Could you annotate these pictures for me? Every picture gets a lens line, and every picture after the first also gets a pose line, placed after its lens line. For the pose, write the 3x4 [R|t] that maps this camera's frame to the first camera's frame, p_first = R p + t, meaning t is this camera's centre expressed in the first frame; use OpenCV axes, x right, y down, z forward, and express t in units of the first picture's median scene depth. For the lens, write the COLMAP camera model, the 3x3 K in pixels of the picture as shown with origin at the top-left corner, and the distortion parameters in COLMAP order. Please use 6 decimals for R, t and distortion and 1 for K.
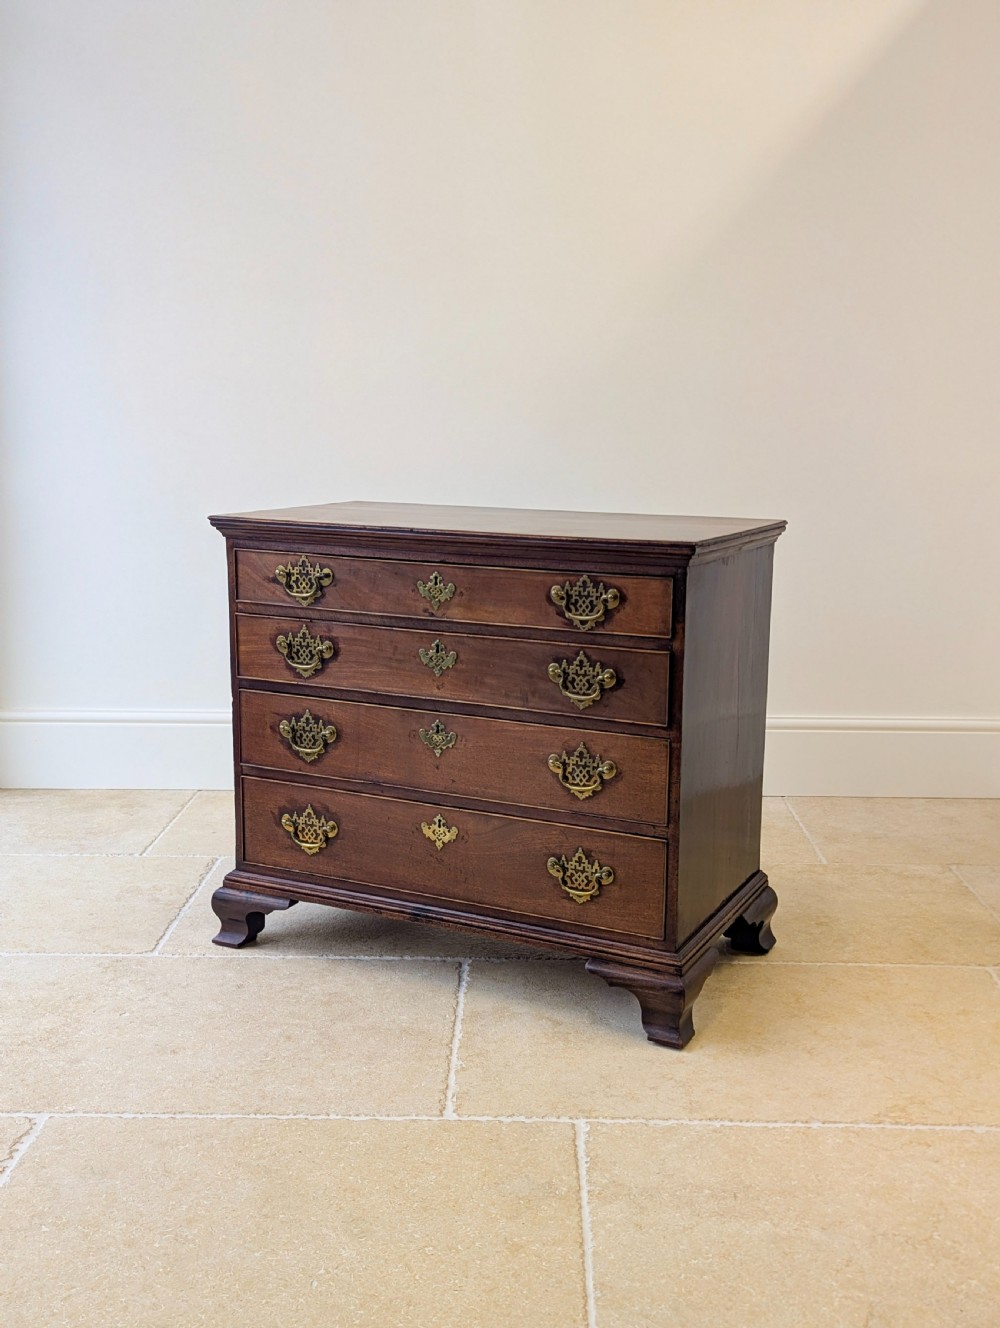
lens RADIAL K [[1411.9, 0, 511.5], [0, 1411.9, 662.9], [0, 0, 1]] dist [0.067387, -0.032334]
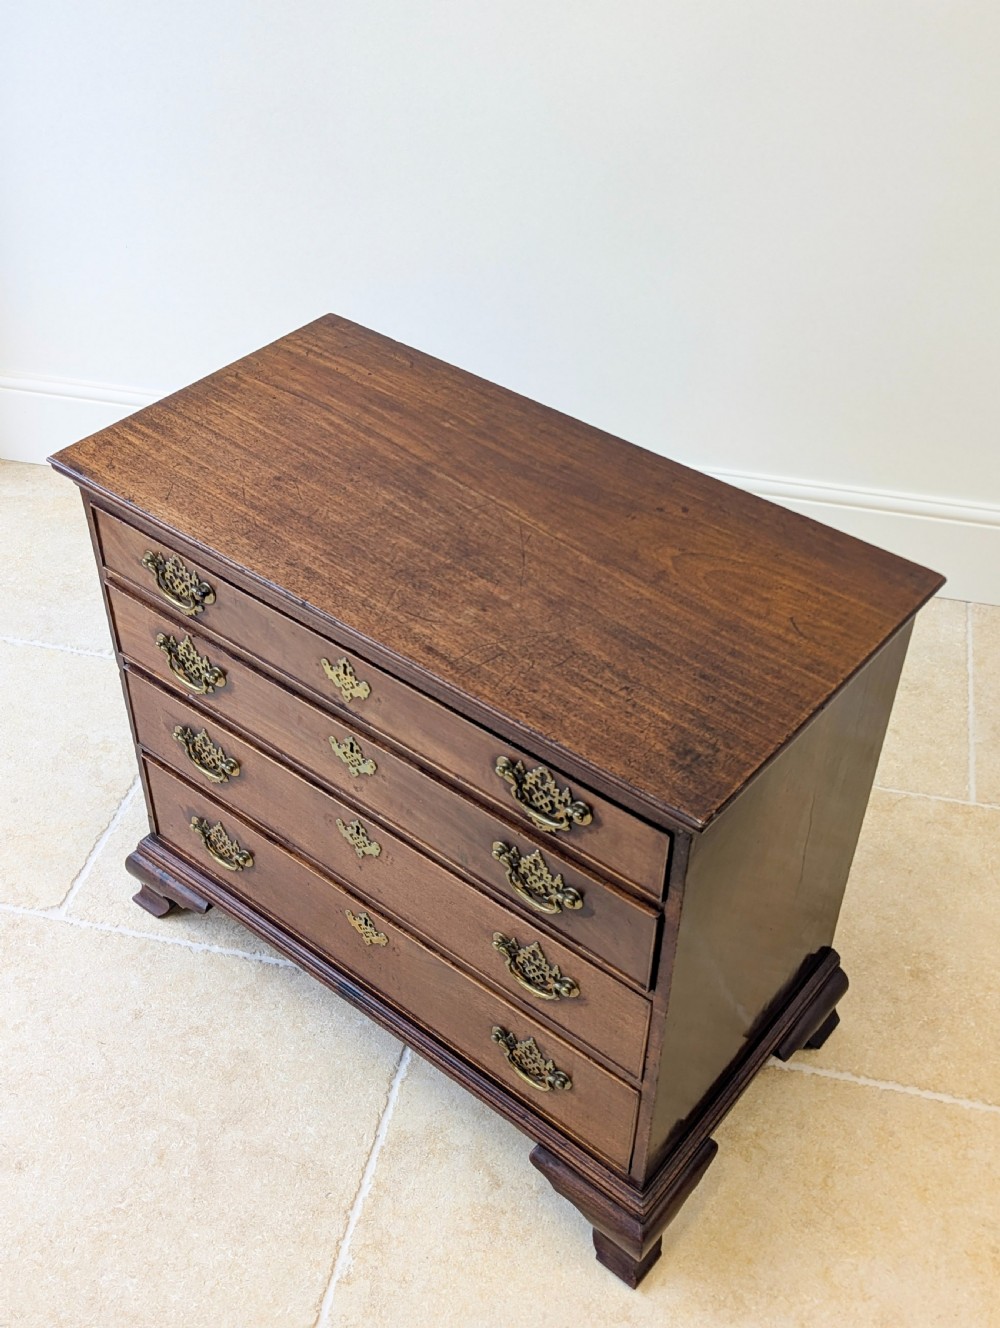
lens RADIAL K [[1439.7, 0, 500.3], [0, 1439.7, 648.7], [0, 0, 1]] dist [0.184800, -0.459501]
pose [[0.977758, 0.141703, -0.154629, 0.119020], [-0.047551, 0.867819, 0.494600, -0.403622], [0.204276, -0.476246, 0.855255, 0.458864]]
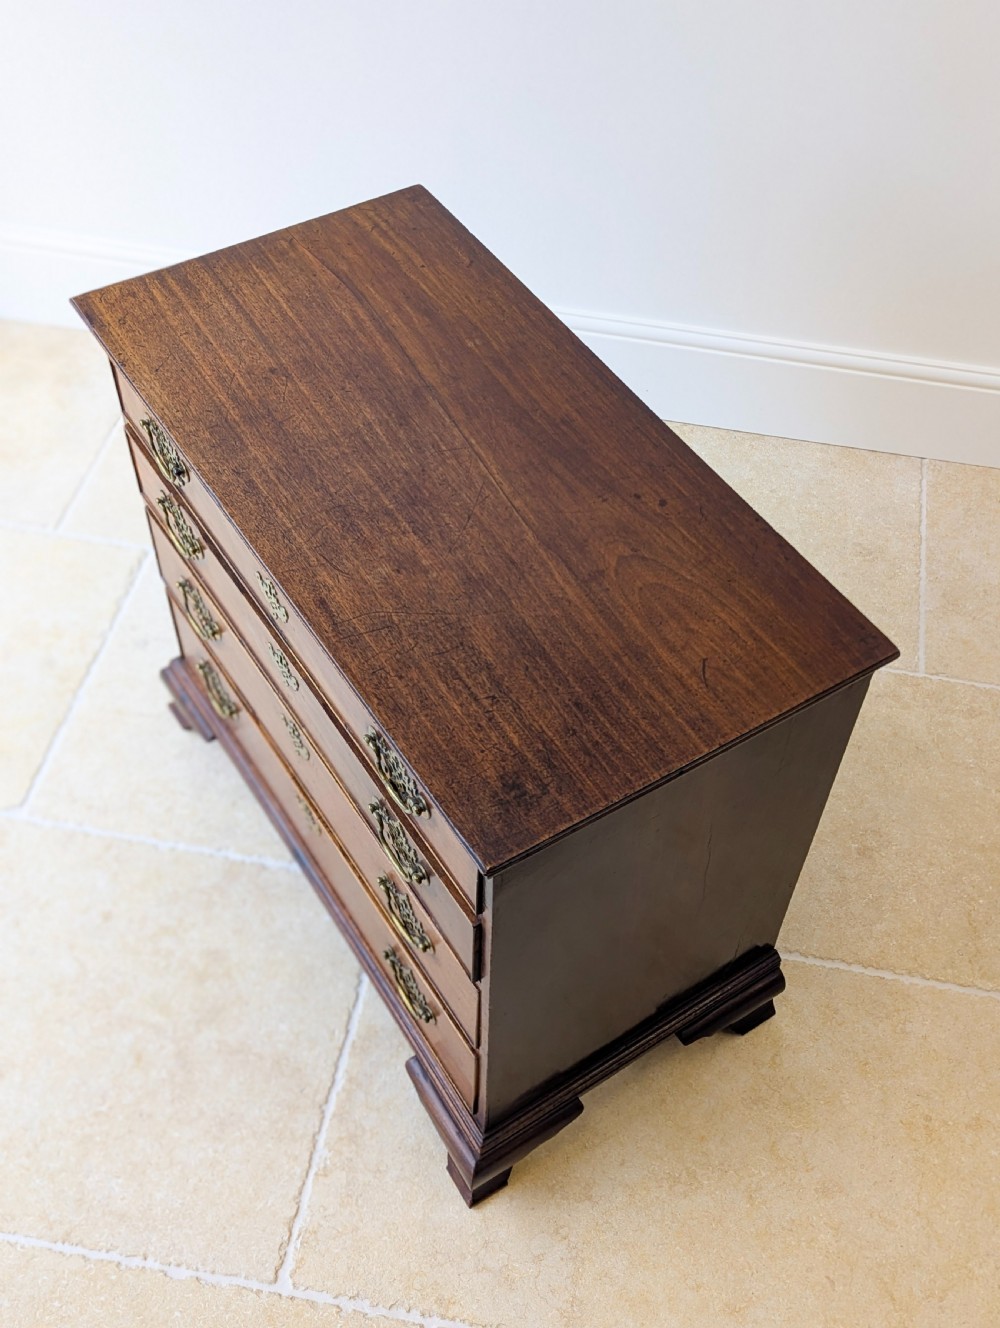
lens RADIAL K [[1411.6, 0, 530.0], [0, 1411.6, 661.6], [0, 0, 1]] dist [0.167125, -0.648083]
pose [[0.867950, 0.402903, -0.290401, 0.252094], [-0.127187, 0.745534, 0.654219, -0.476387], [0.480091, -0.530894, 0.698330, 0.599333]]
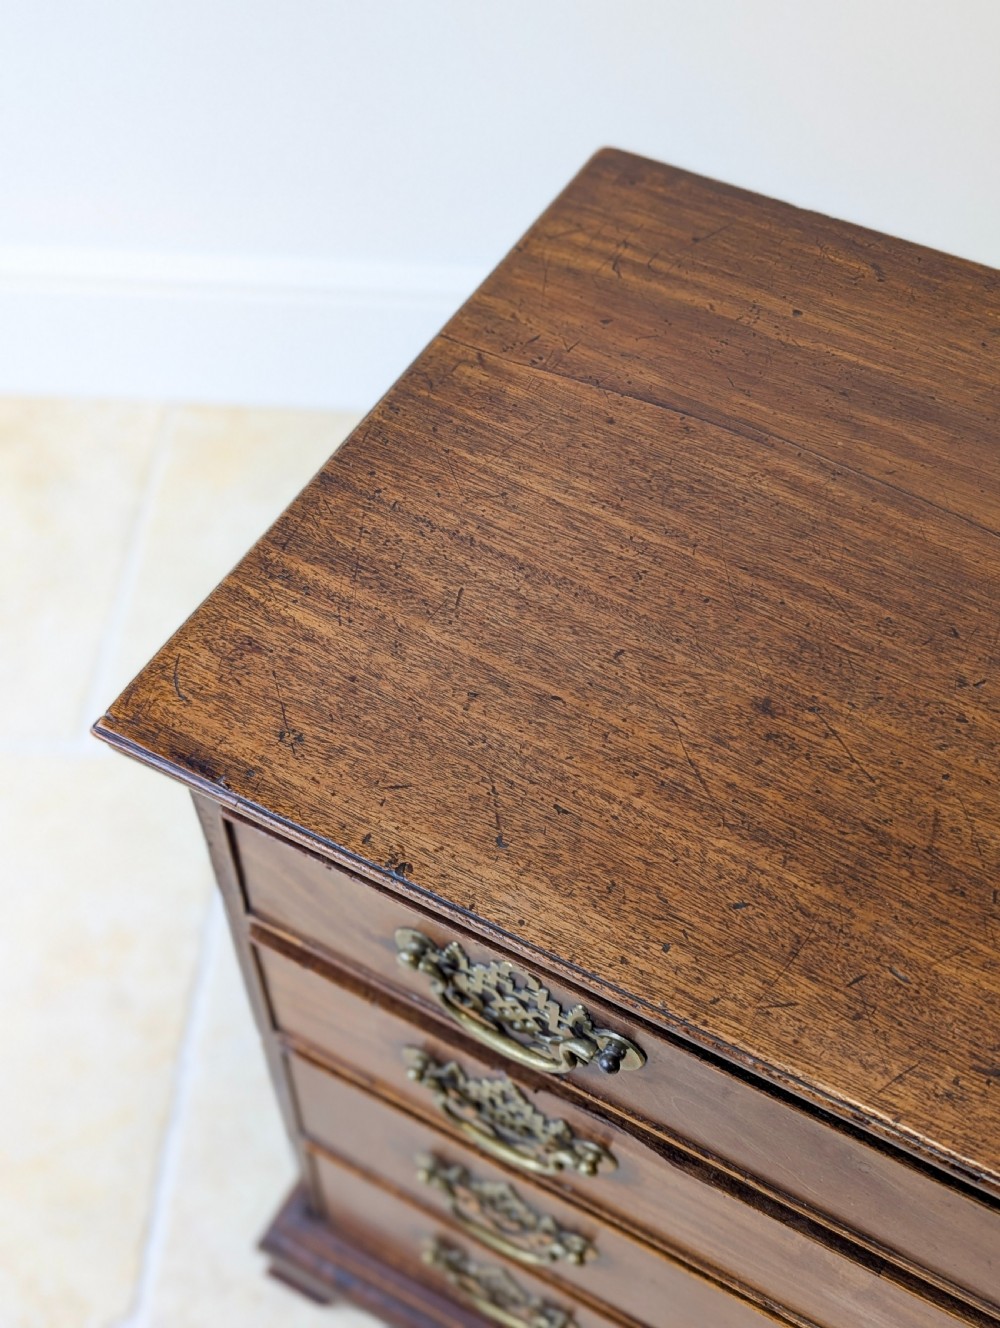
lens RADIAL K [[1438.9, 0, 504.1], [0, 1438.9, 649.7], [0, 0, 1]] dist [0.198384, -0.912473]
pose [[0.999537, 0.029870, -0.005798, -0.159652], [-0.018742, 0.754526, 0.656003, -0.290249], [0.023970, -0.655590, 0.754736, 0.907470]]
